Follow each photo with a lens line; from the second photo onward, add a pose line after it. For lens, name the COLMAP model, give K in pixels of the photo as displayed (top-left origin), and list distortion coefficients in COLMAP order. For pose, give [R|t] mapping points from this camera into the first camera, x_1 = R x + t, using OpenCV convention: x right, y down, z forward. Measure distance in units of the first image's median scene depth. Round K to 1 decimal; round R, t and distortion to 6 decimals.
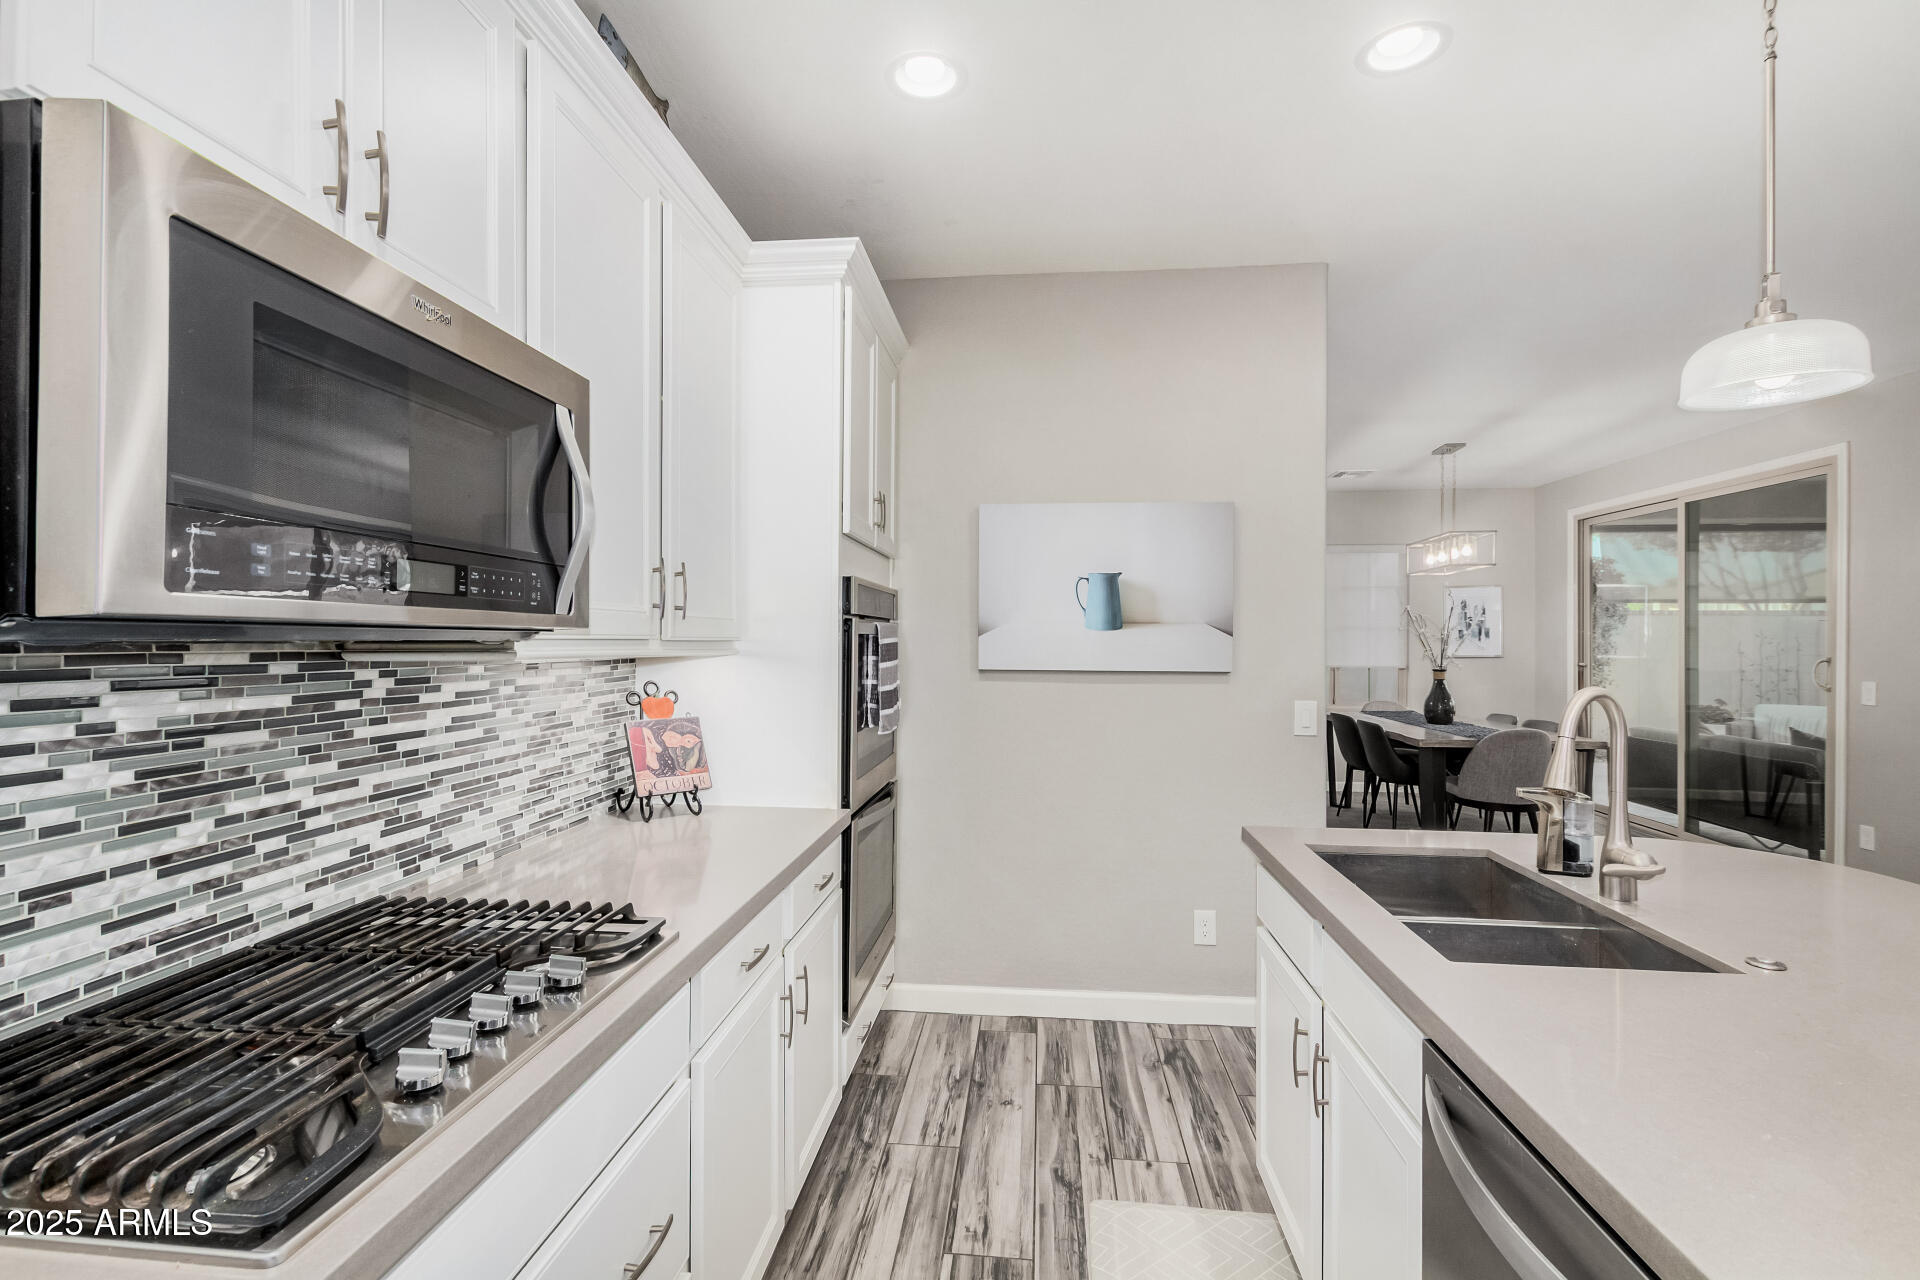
lens RADIAL K [[889.2, 0, 955.1], [0, 889.2, 636.9], [0, 0, 1]] dist [0.000865, -0.000869]
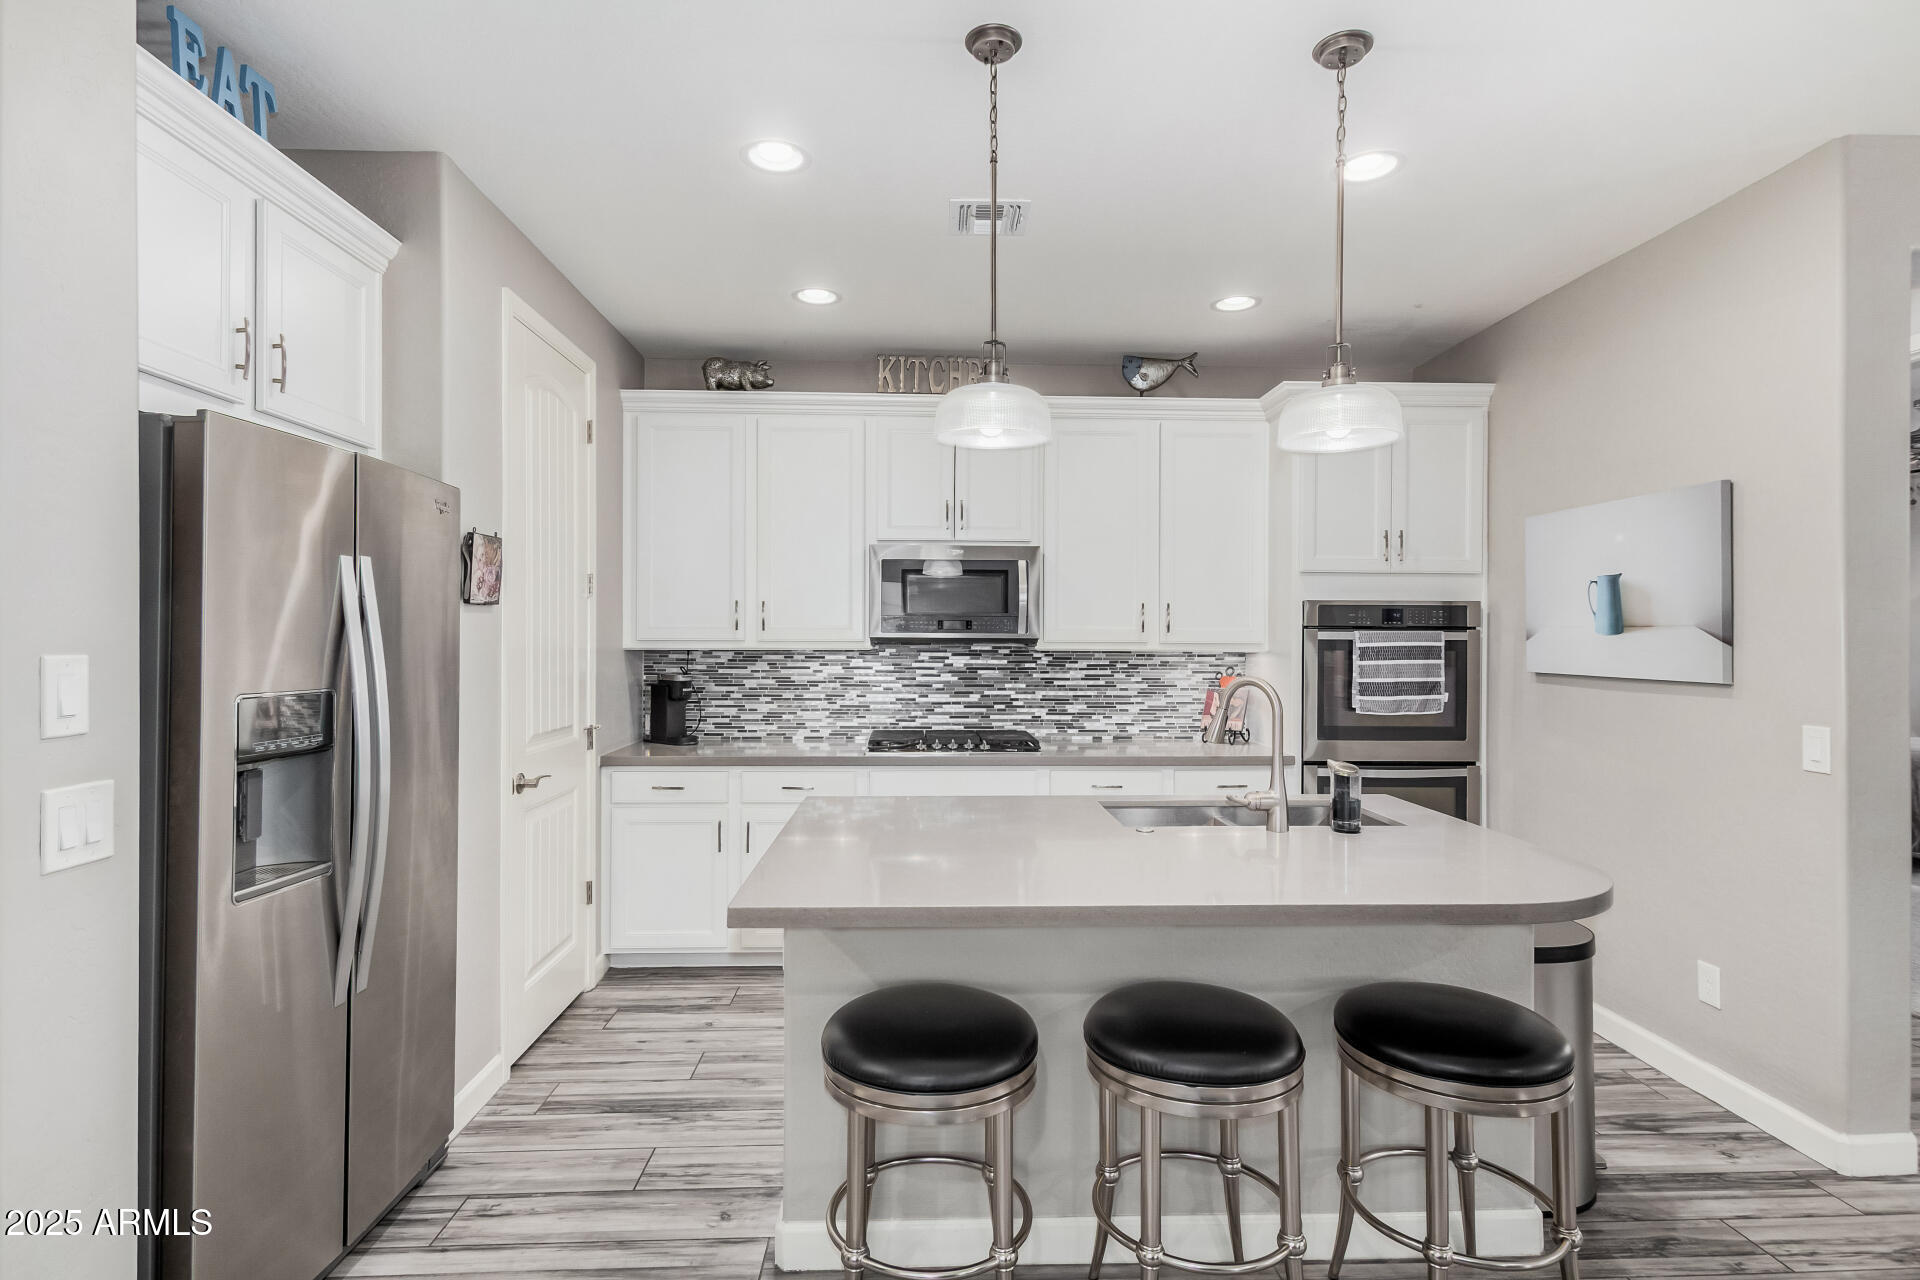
lens RADIAL K [[960.6, 0, 941.0], [0, 960.6, 634.7], [0, 0, 1]] dist [0.020106, -0.001572]
pose [[0.124228, -0.007639, -0.992224, 2.253436], [-0.001018, 0.999969, -0.007826, 0.002752], [0.992253, 0.001982, 0.124217, 0.313397]]
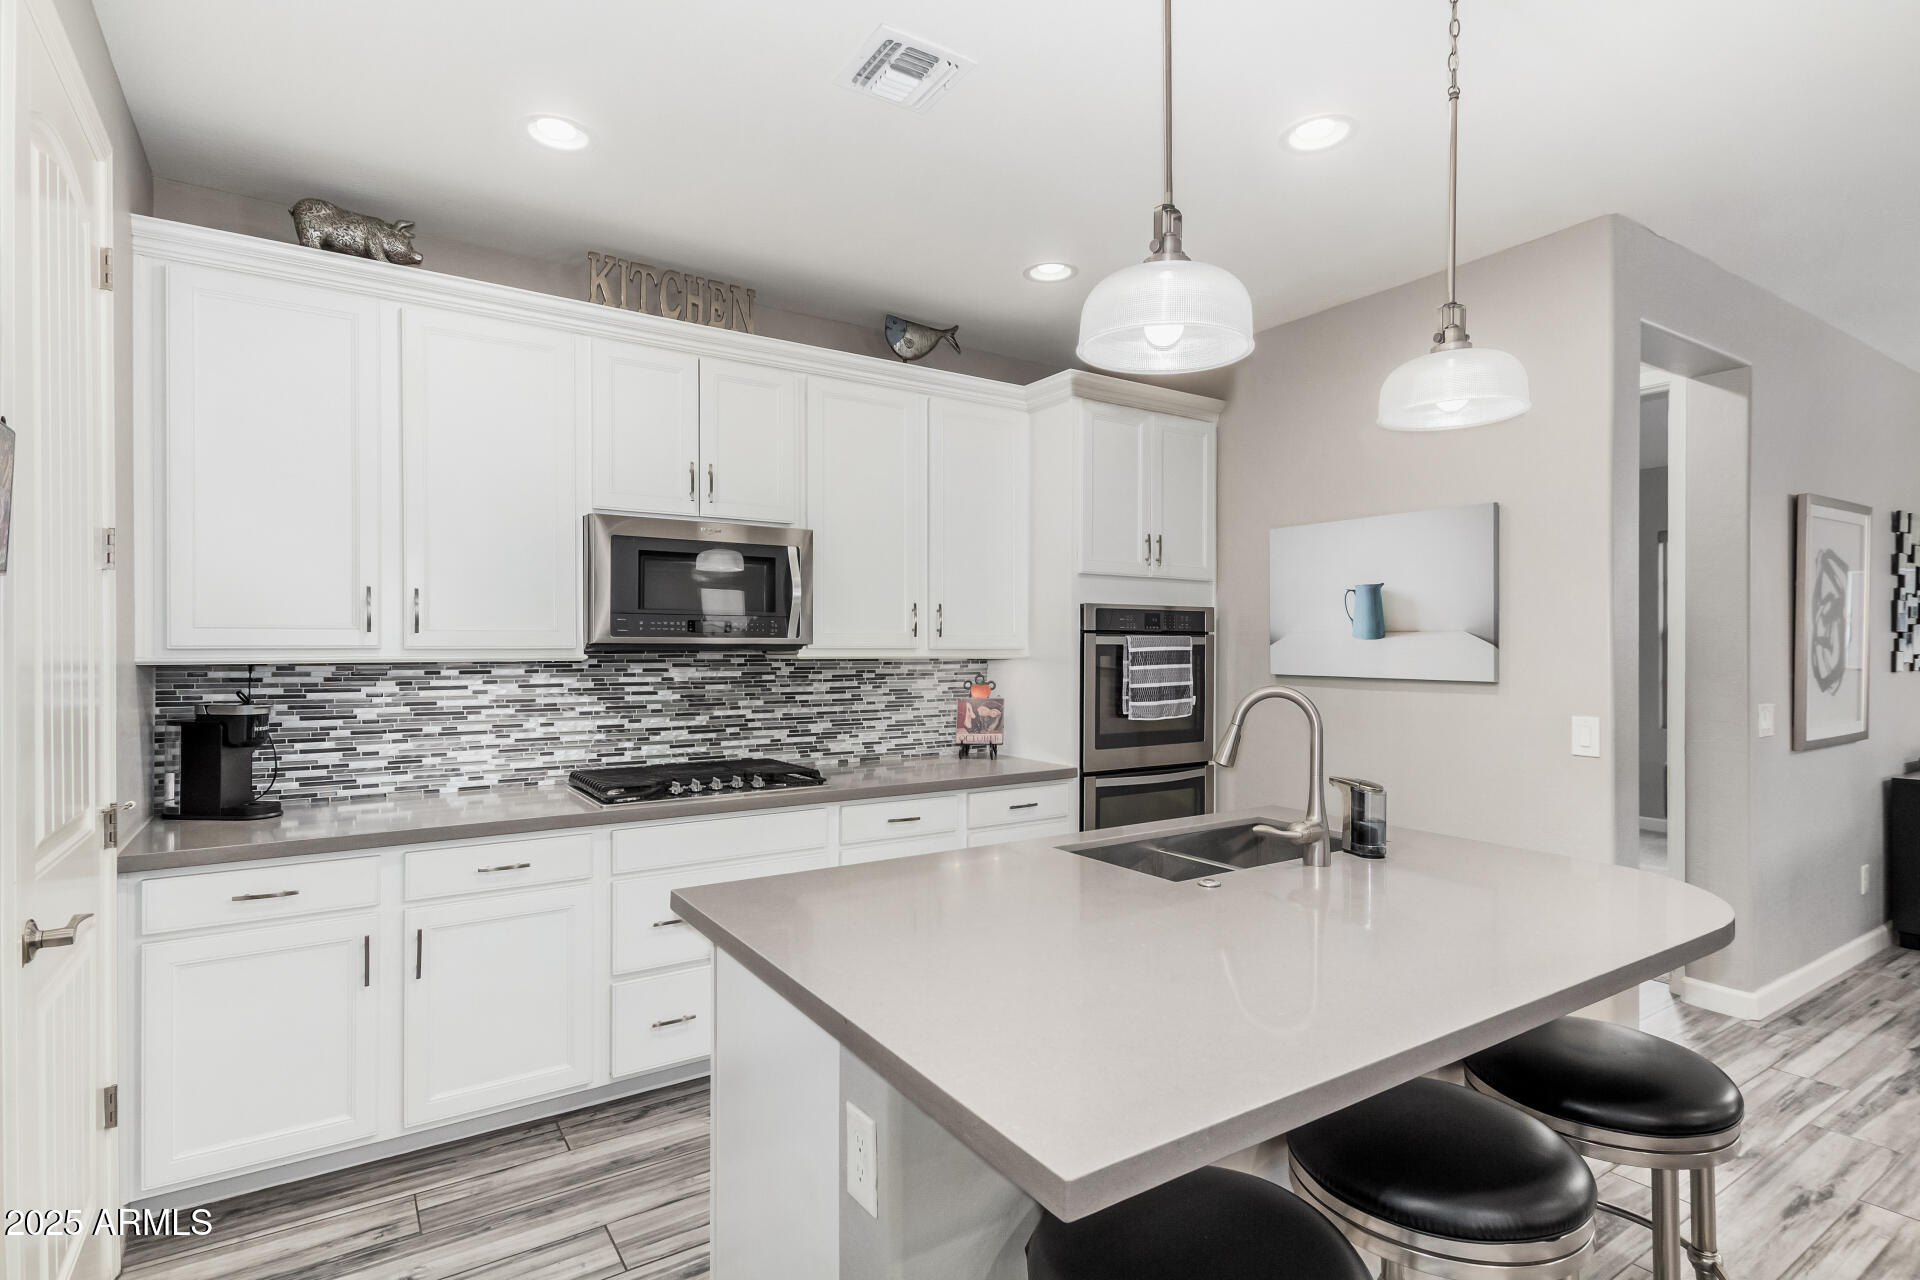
lens RADIAL K [[960.6, 0, 944.9], [0, 960.6, 646.9], [0, 0, 1]] dist [0.020106, -0.001572]
pose [[0.622351, -0.003846, -0.782729, 1.507205], [0.004078, 0.999990, -0.001671, 0.003172], [0.782728, -0.002153, 0.622360, -0.198364]]
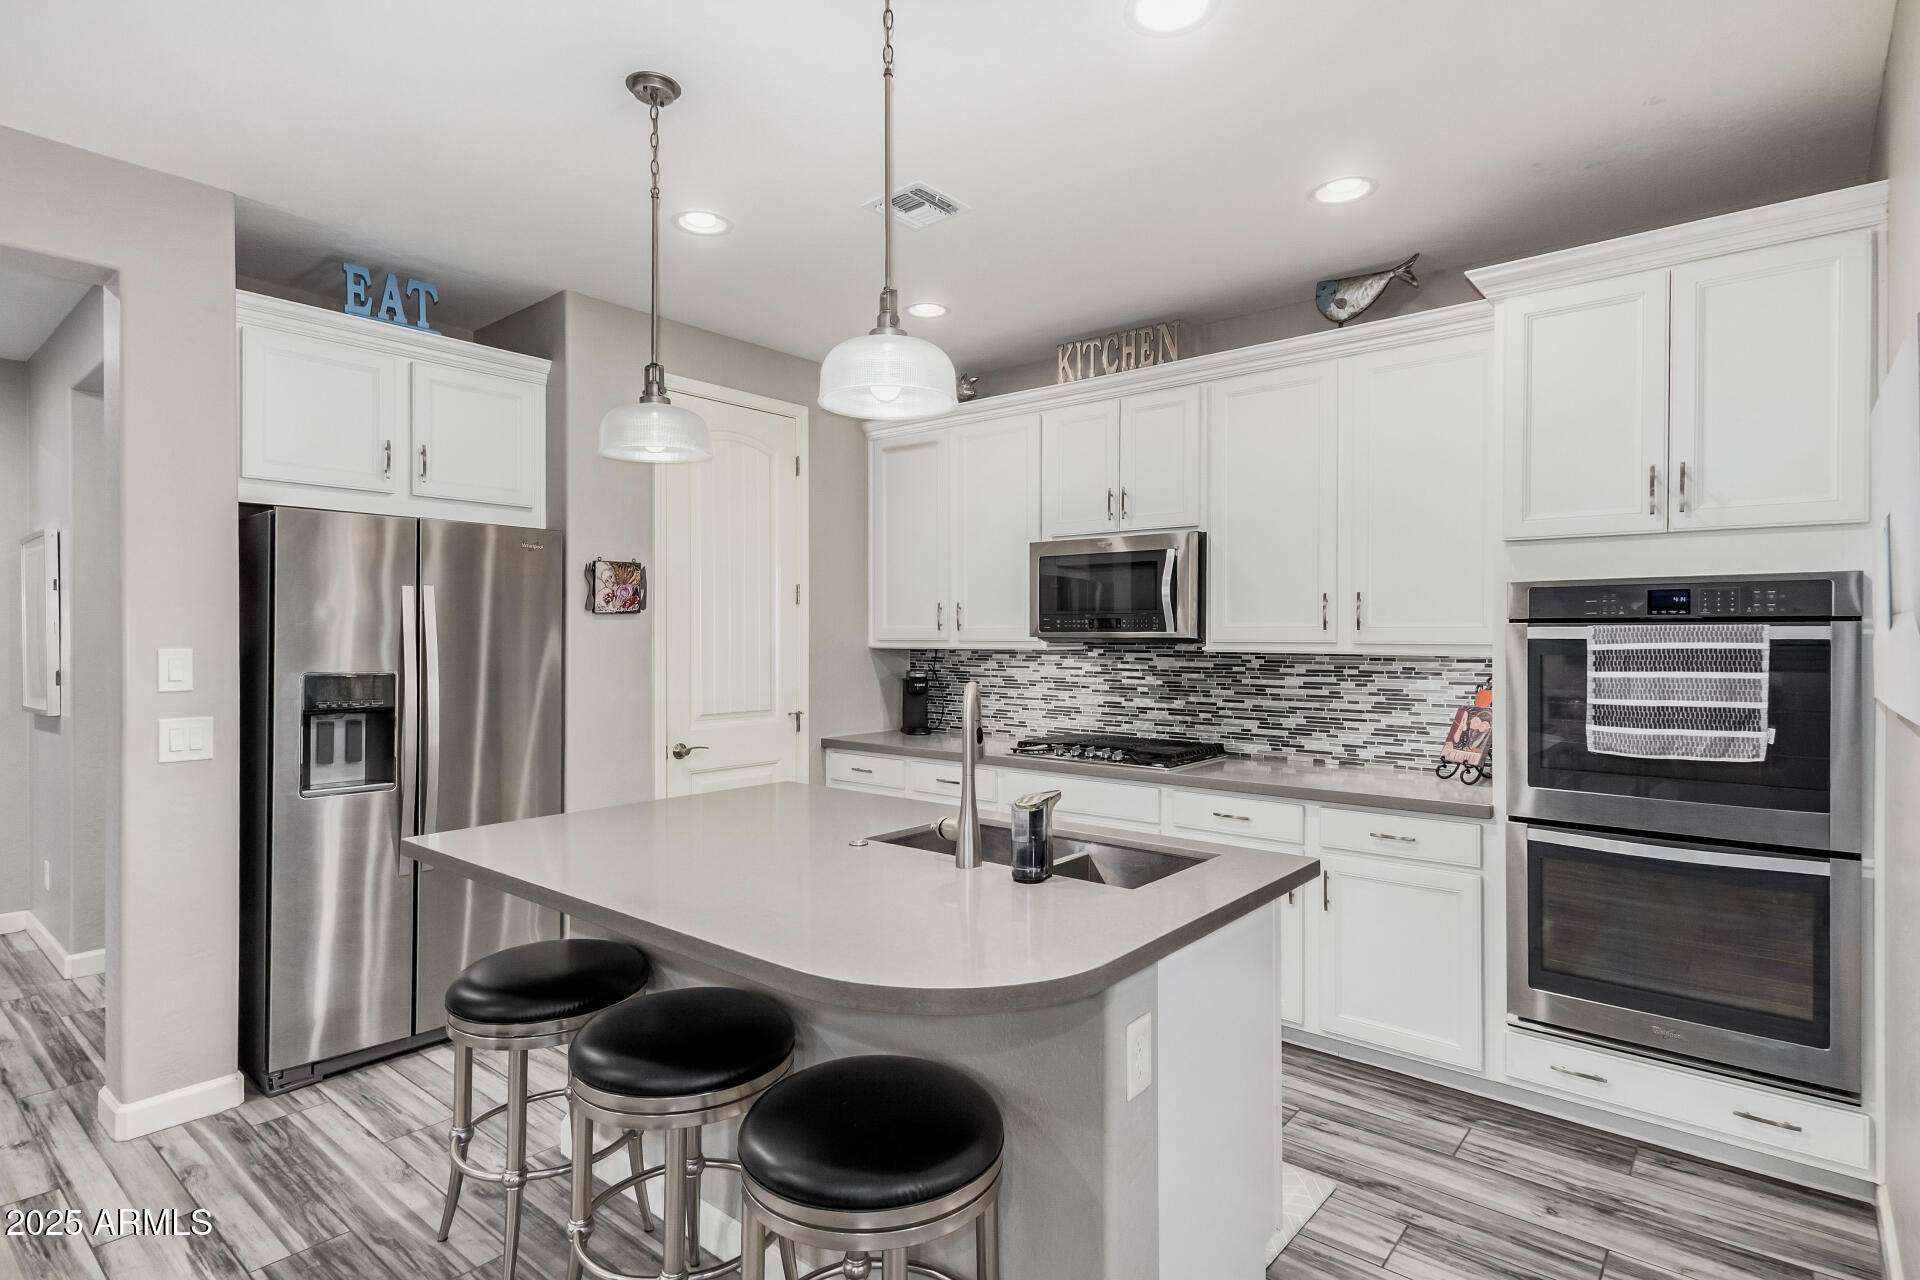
lens RADIAL K [[960.6, 0, 948.9], [0, 960.6, 638.7], [0, 0, 1]] dist [0.020106, -0.001572]
pose [[-0.567717, -0.002828, -0.823219, 1.868623], [-0.001791, 0.999996, -0.002201, -0.000070], [0.823222, 0.000225, -0.567720, 1.764393]]
